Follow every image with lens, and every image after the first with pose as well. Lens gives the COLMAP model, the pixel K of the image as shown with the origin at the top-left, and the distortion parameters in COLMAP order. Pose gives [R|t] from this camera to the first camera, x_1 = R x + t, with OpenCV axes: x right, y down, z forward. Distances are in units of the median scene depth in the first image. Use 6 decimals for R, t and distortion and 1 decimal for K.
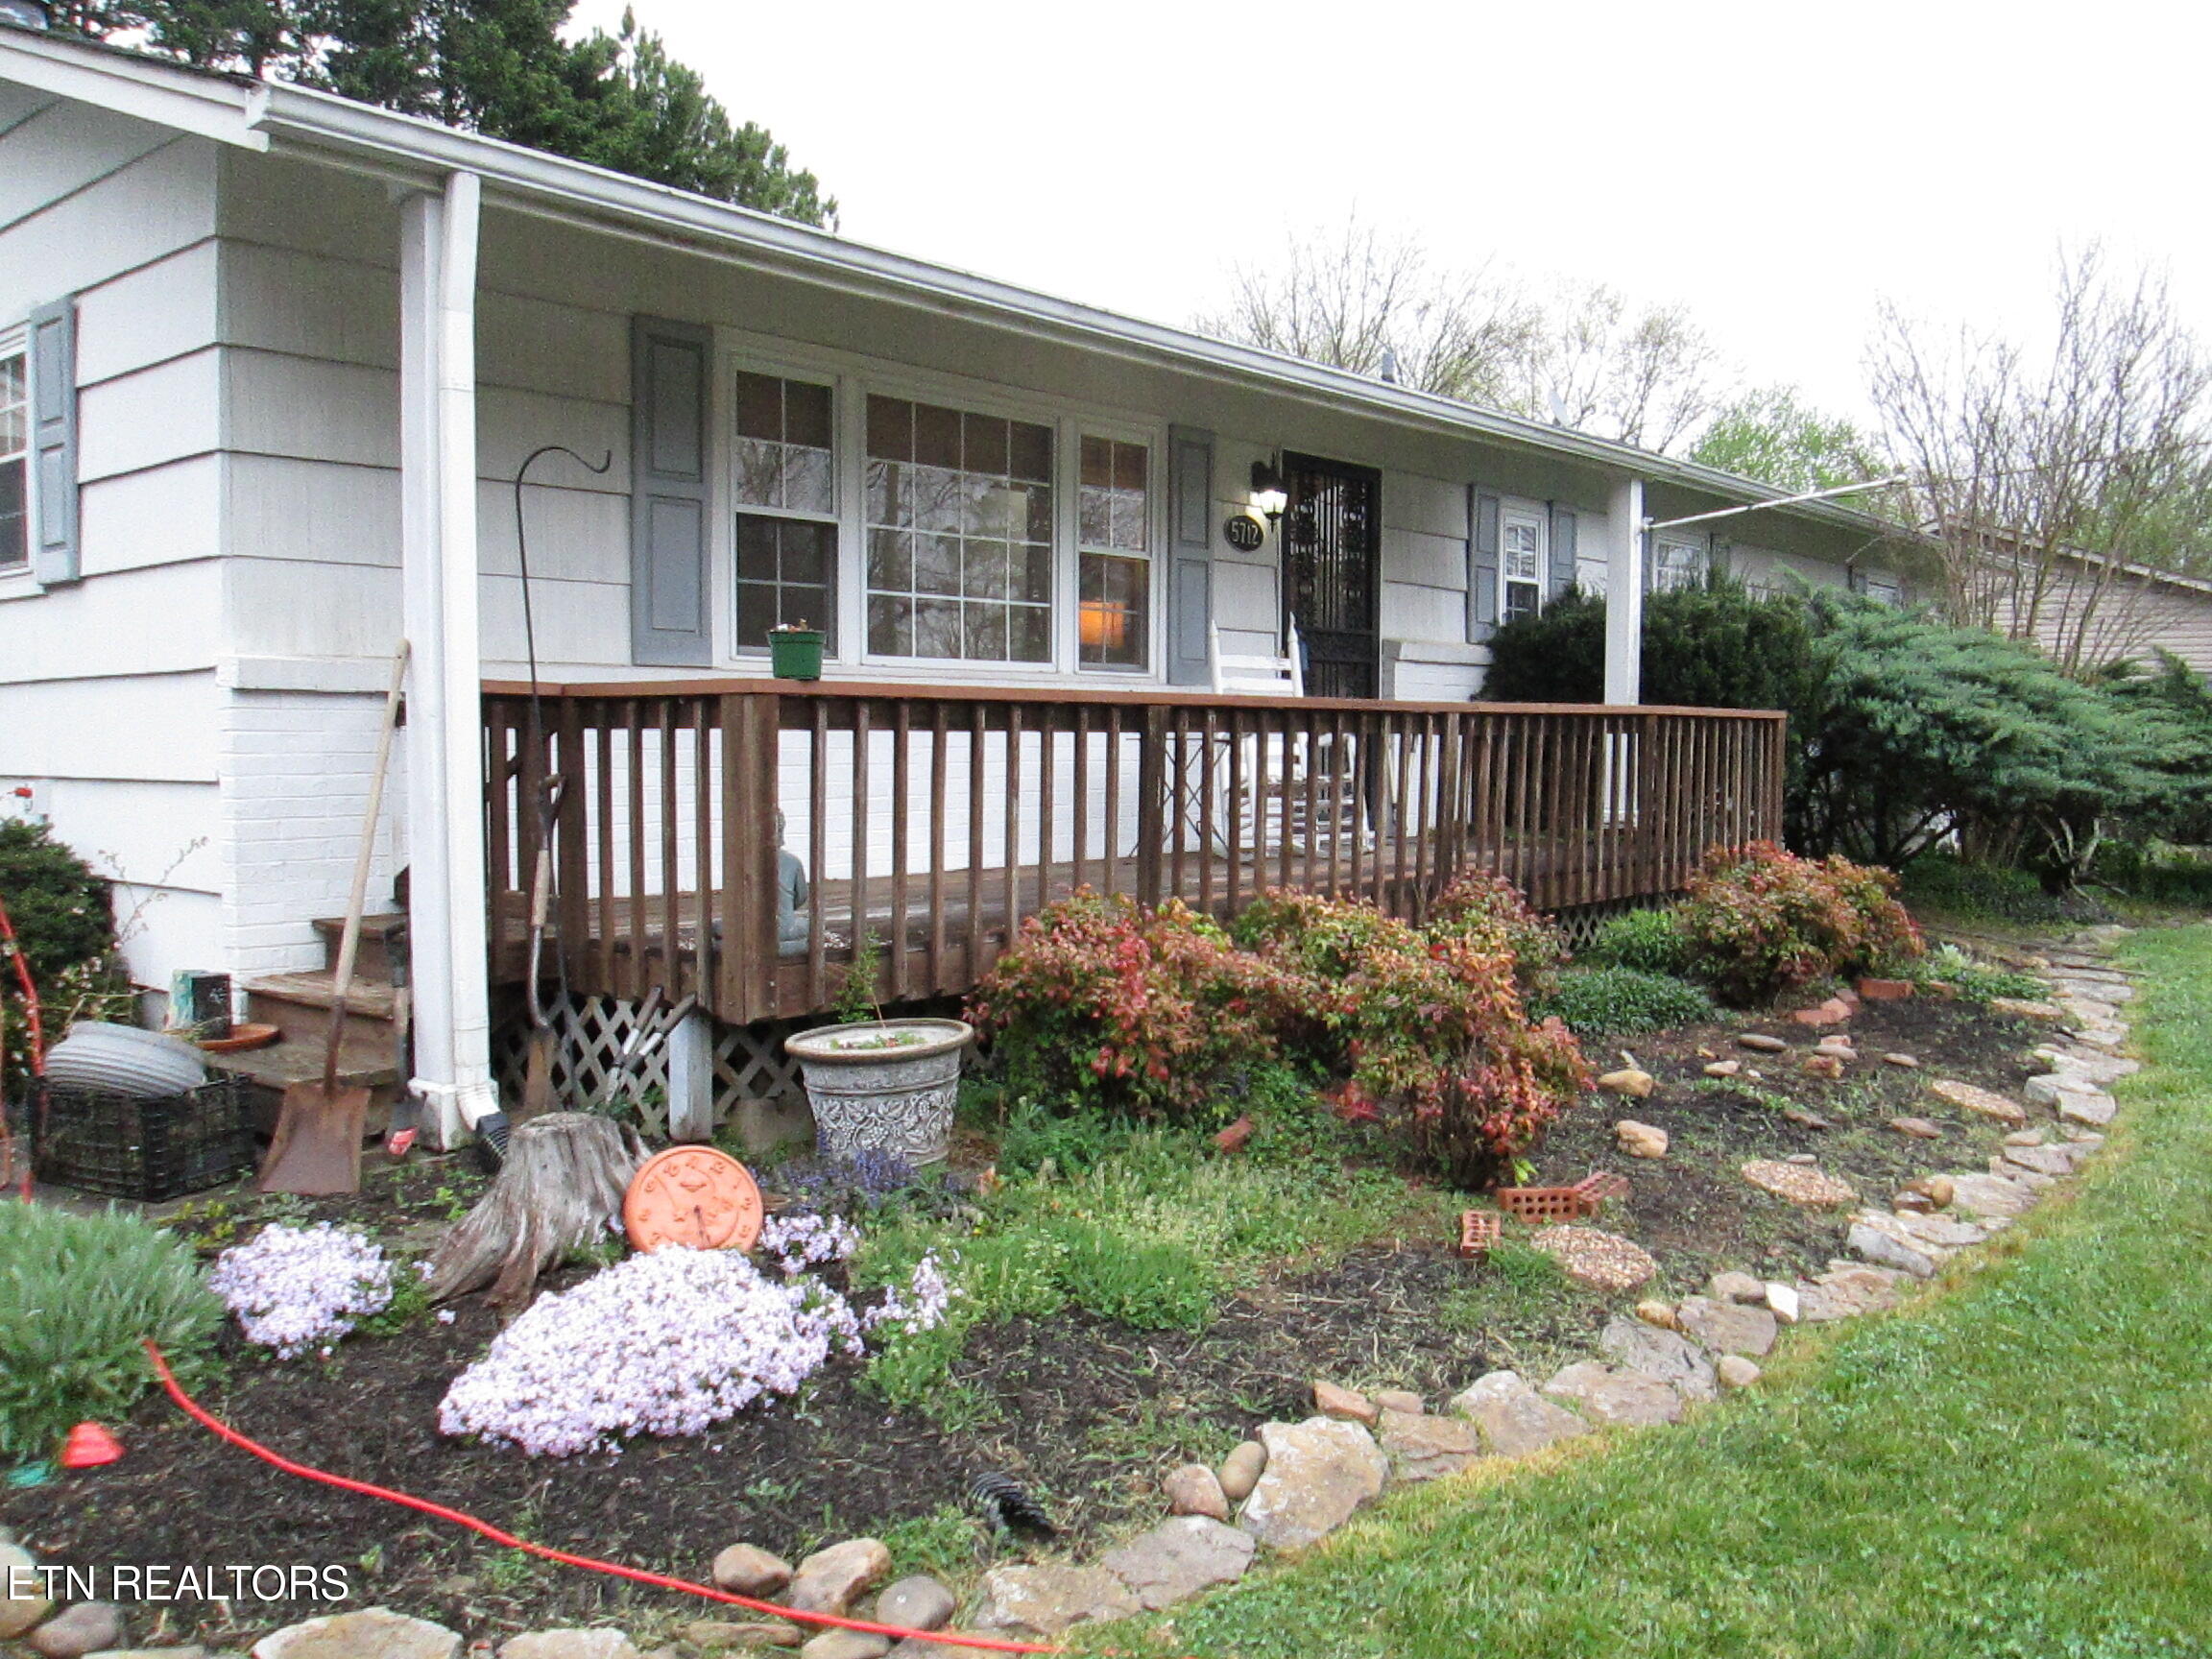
lens RADIAL K [[1853.9, 0, 1098.4], [0, 1853.9, 877.6], [0, 0, 1]] dist [-0.050156, 0.032630]
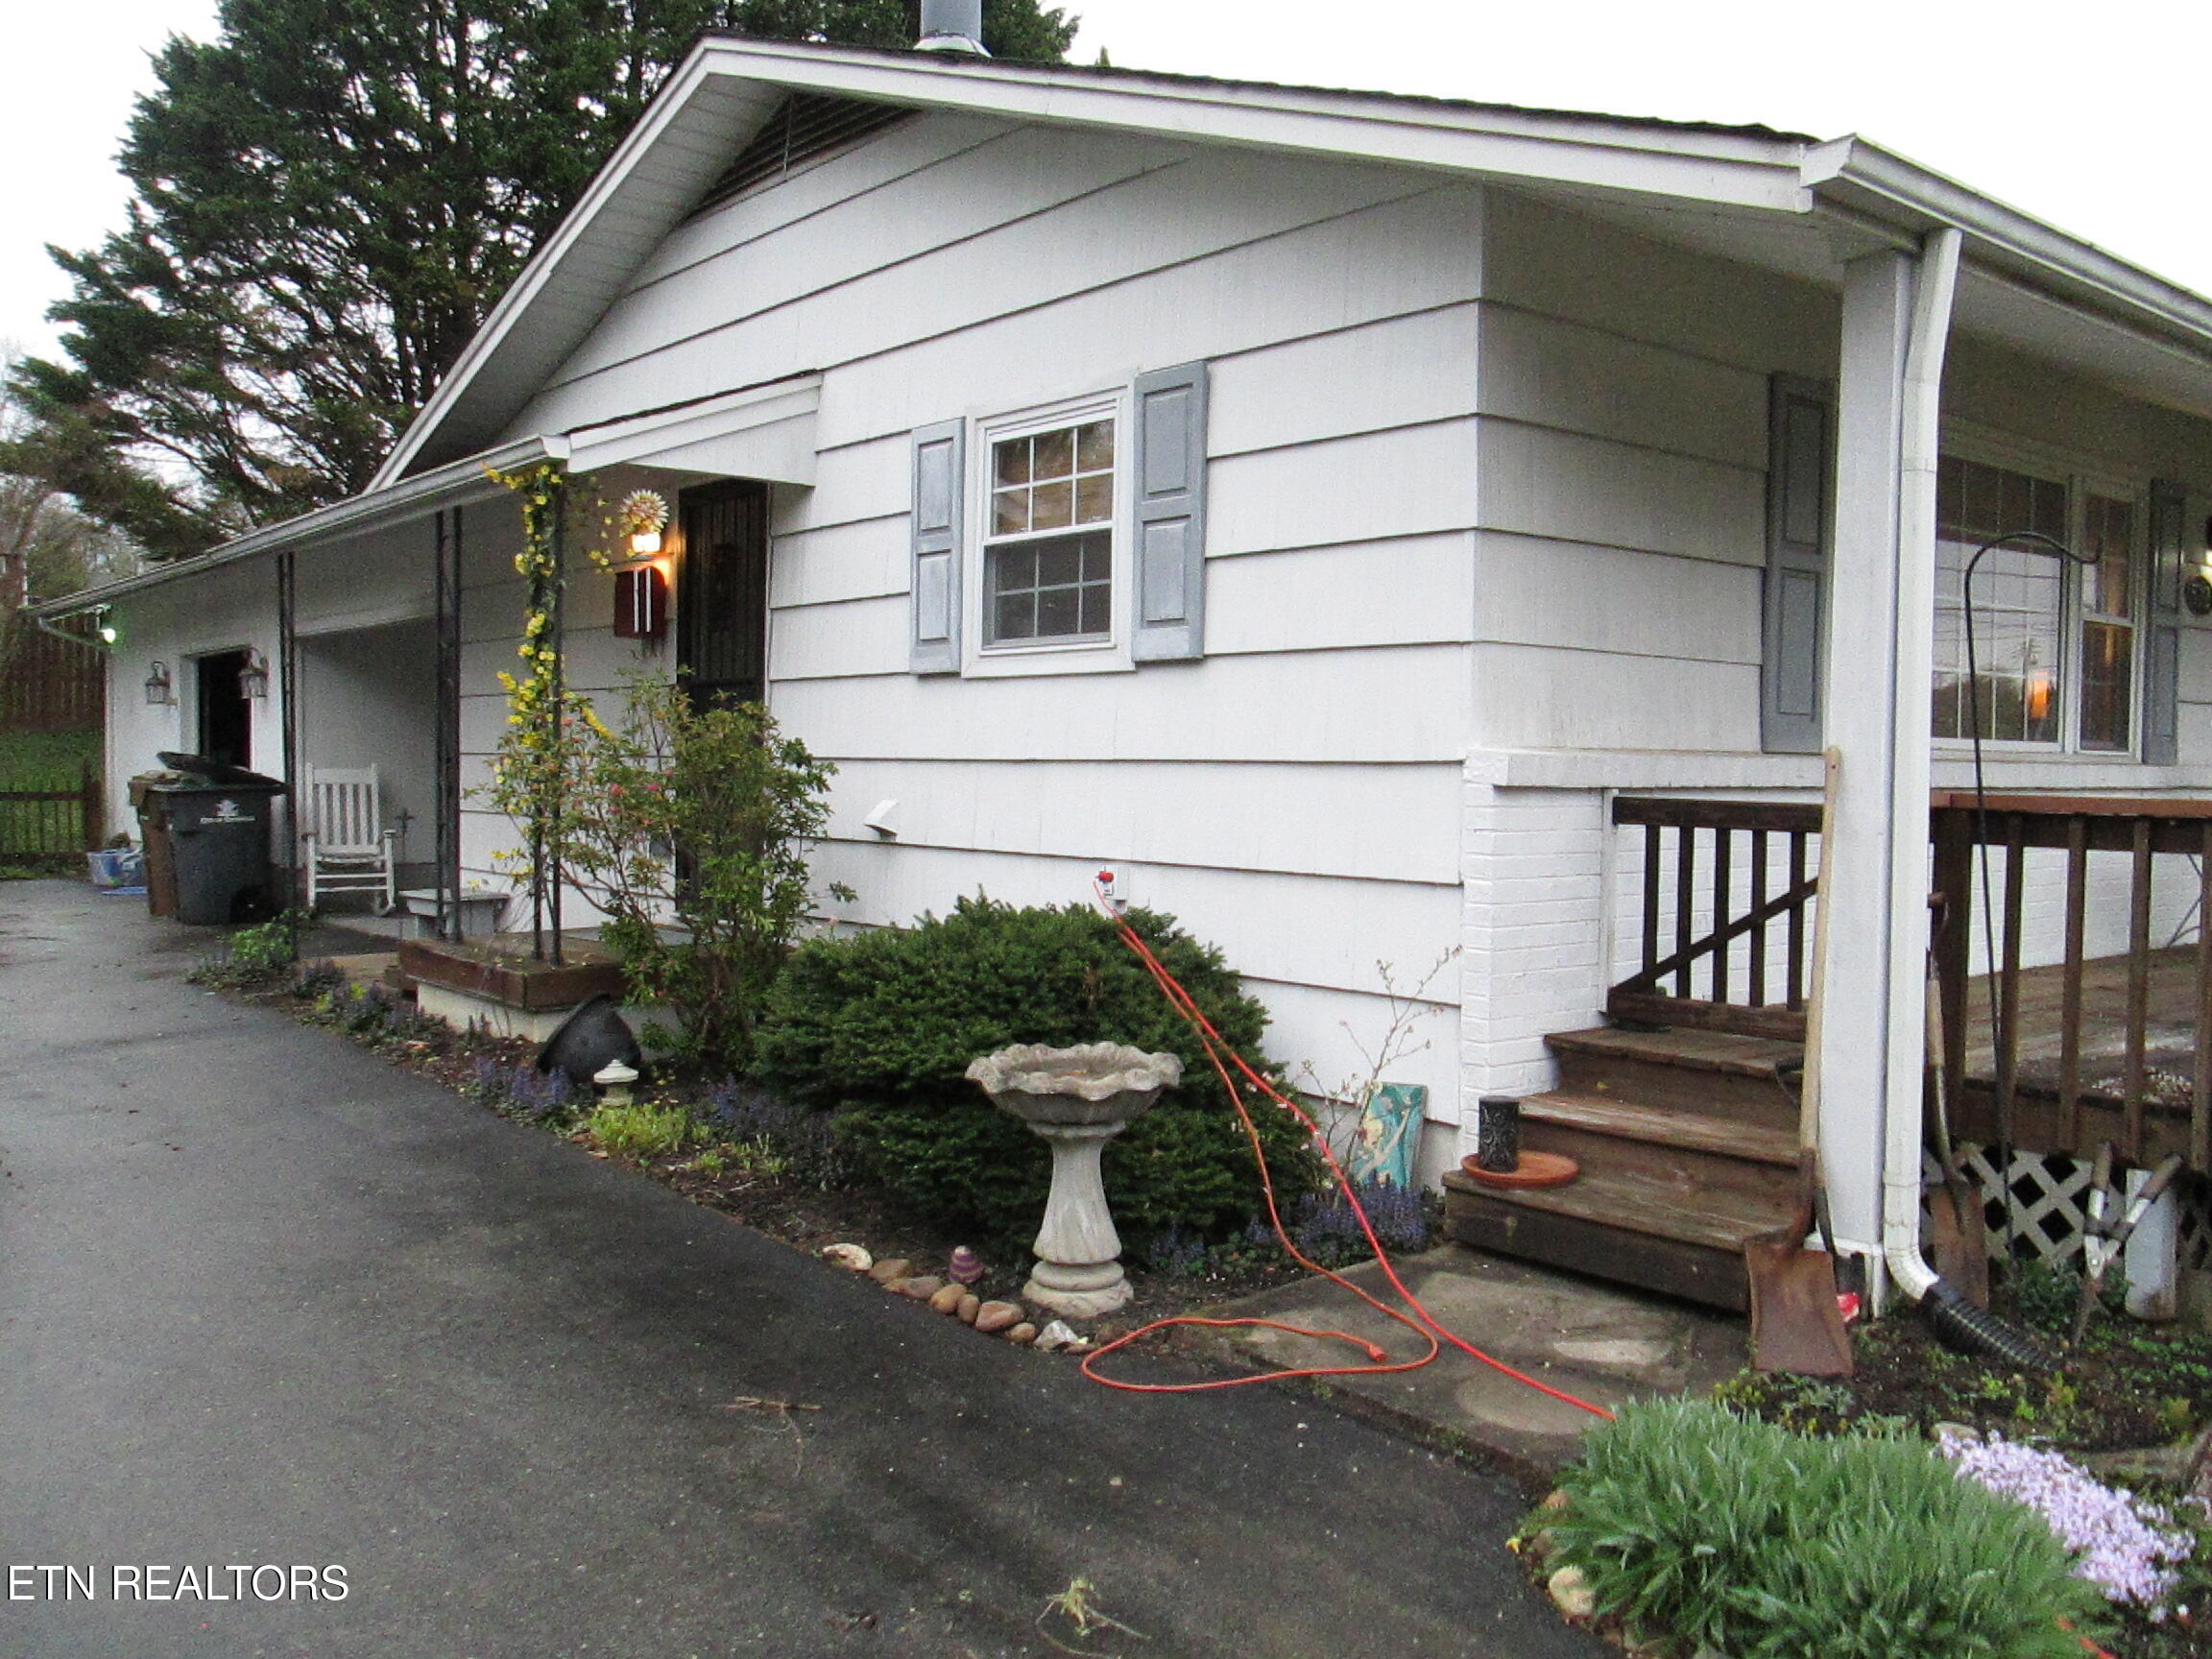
lens RADIAL K [[1853.9, 0, 1108.7], [0, 1853.9, 829.5], [0, 0, 1]] dist [-0.050156, 0.032630]
pose [[0.983982, 0.017884, -0.177371, -0.434821], [-0.025457, 0.998855, -0.040511, -0.033462], [0.176443, 0.044377, 0.983310, 0.047713]]
